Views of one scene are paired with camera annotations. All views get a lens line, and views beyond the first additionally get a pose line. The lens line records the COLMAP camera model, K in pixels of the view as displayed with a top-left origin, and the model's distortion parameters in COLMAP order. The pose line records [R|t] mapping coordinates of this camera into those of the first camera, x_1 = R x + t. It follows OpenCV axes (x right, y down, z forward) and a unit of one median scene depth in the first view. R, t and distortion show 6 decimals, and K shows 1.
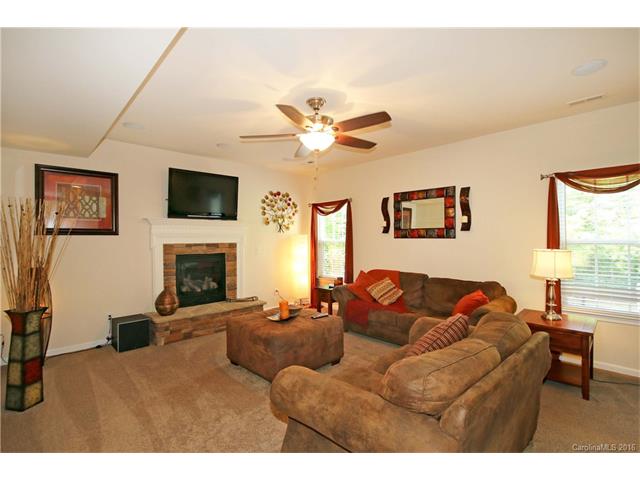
lens RADIAL K [[317.2, 0, 319.3], [0, 317.2, 238.7], [0, 0, 1]] dist [0.006537, 0.002663]
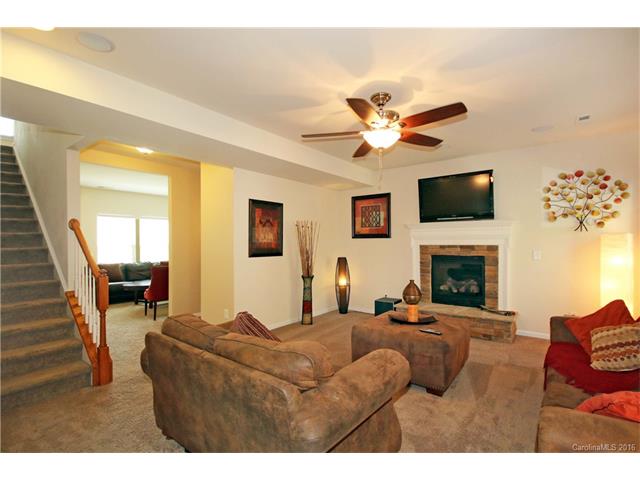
lens RADIAL K [[317.2, 0, 321.5], [0, 317.2, 244.9], [0, 0, 1]] dist [0.006537, 0.002663]
pose [[0.151545, 0.018242, -0.988282, 0.535878], [0.005132, 0.999802, 0.019241, -0.006964], [0.988437, -0.007988, 0.151421, 0.402771]]
